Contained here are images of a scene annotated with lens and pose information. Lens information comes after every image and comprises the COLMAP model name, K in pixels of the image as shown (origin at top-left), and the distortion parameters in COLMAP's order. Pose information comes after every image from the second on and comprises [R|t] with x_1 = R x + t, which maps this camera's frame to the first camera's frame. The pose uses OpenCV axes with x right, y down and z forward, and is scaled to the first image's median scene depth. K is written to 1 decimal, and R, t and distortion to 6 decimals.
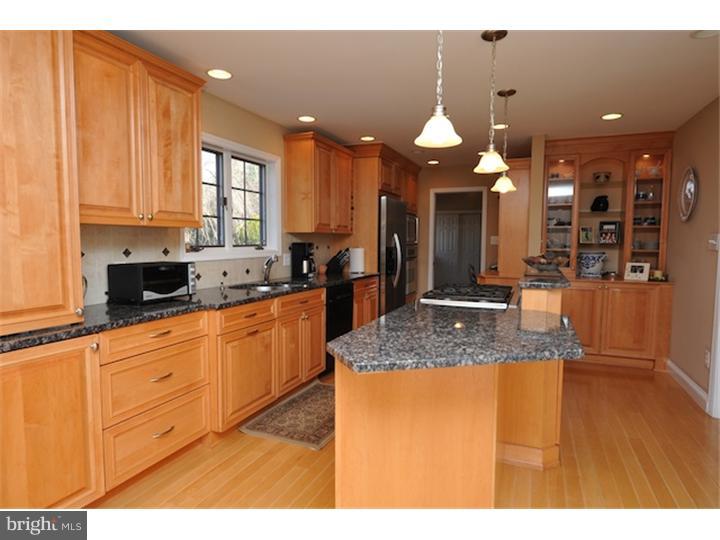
lens RADIAL K [[421.9, 0, 358.6], [0, 421.9, 267.9], [0, 0, 1]] dist [0.008276, 0.001001]
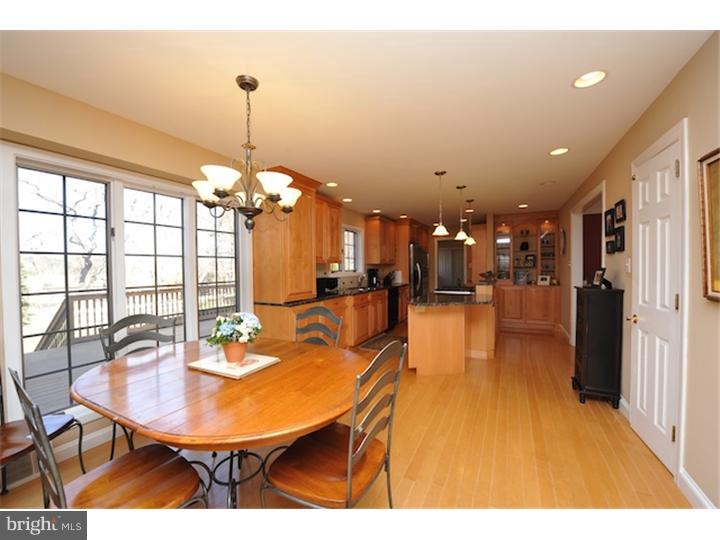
lens RADIAL K [[285.8, 0, 363.9], [0, 285.8, 271.5], [0, 0, 1]] dist [-0.001696, -0.000023]
pose [[0.997392, -0.017192, -0.070103, -0.080669], [0.013761, 0.998698, -0.049128, 0.021908], [0.070856, 0.048035, 0.996329, -0.387030]]
